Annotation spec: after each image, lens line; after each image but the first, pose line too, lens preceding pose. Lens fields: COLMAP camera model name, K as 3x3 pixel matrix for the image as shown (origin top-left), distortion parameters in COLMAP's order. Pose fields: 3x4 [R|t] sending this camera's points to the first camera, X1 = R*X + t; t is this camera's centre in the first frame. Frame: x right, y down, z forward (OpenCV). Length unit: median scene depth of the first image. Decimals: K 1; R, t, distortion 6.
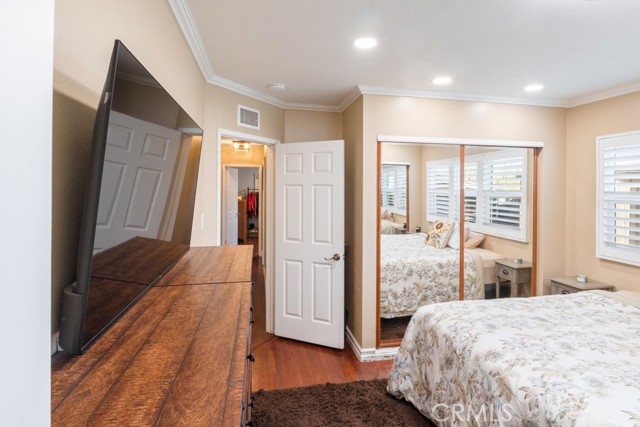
lens RADIAL K [[329.0, 0, 322.1], [0, 329.0, 185.4], [0, 0, 1]] dist [-0.004450, -0.001597]
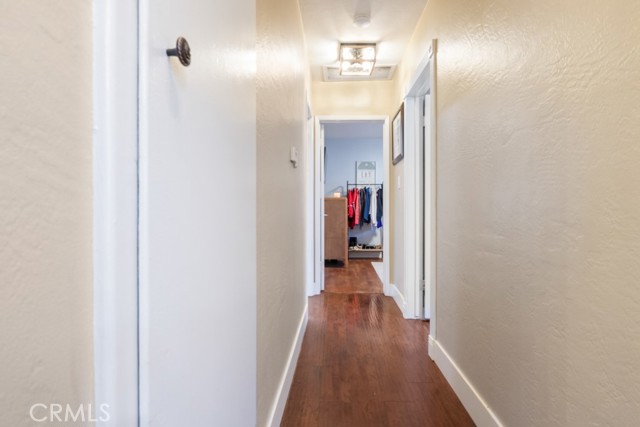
lens RADIAL K [[329.0, 0, 320.6], [0, 329.0, 211.2], [0, 0, 1]] dist [-0.004450, -0.001597]
pose [[0.970604, 0.000092, -0.240683, -0.386745], [0.003890, 0.999863, 0.016068, 0.174984], [0.240652, -0.016532, 0.970471, 1.141617]]
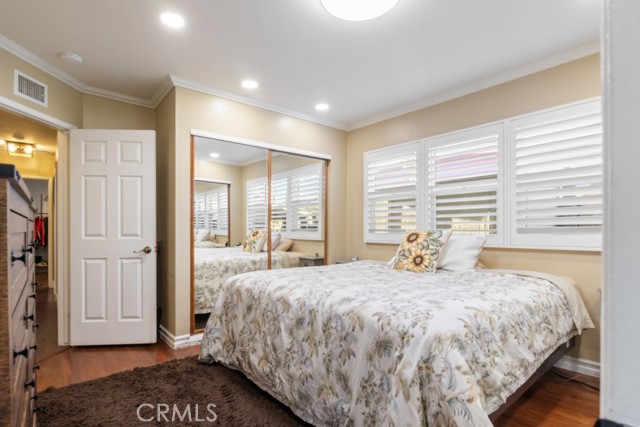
lens RADIAL K [[329.0, 0, 315.9], [0, 329.0, 228.1], [0, 0, 1]] dist [-0.004450, -0.001597]
pose [[0.881095, -0.004706, 0.472915, 0.023306], [0.002233, 0.999981, 0.005789, 0.143701], [-0.472934, -0.004045, 0.881089, -0.090926]]
